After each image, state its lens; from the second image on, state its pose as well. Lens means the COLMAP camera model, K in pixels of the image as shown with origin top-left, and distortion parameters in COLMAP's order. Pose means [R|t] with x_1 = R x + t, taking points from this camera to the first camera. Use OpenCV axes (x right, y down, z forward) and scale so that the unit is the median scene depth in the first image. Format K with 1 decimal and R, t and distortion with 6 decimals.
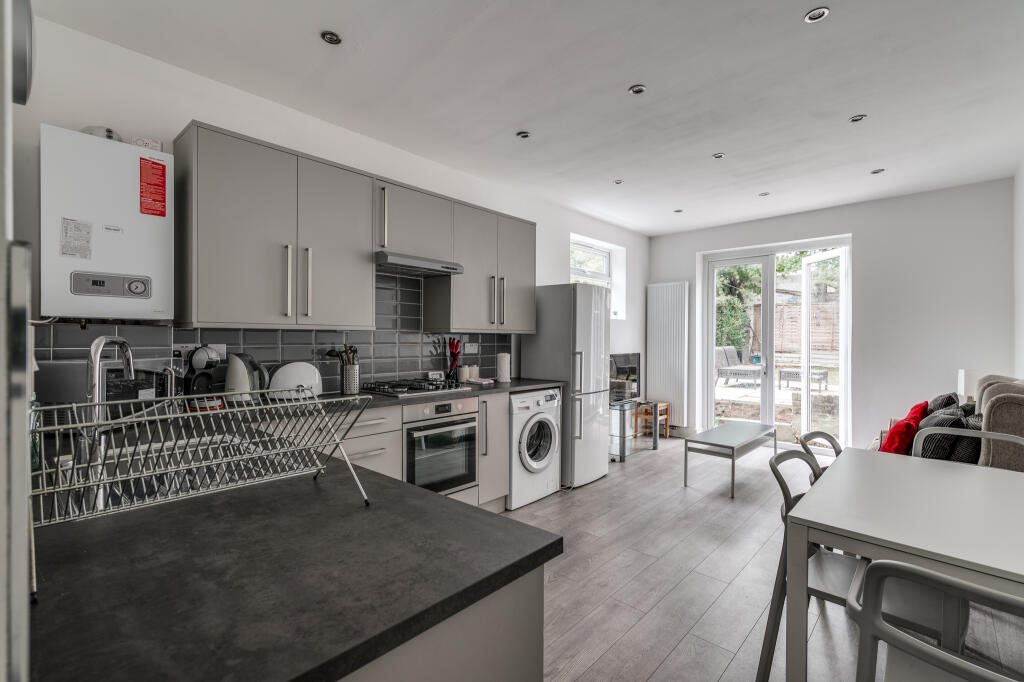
lens RADIAL K [[463.3, 0, 510.9], [0, 463.3, 343.5], [0, 0, 1]] dist [0.015393, -0.001009]
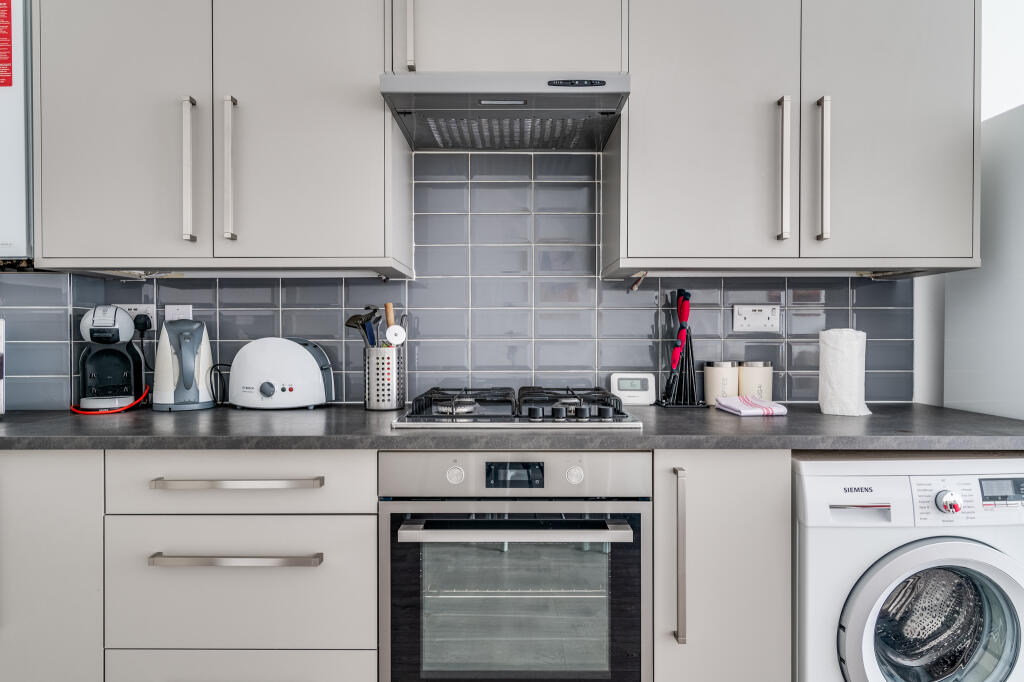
lens RADIAL K [[573.0, 0, 512.0], [0, 573.0, 344.5], [0, 0, 1]] dist [0.004358, 0.000183]
pose [[0.671356, 0.000929, -0.741135, 0.157451], [-0.002983, 0.999995, -0.001449, 0.039285], [0.741129, 0.003184, 0.671355, 0.642985]]
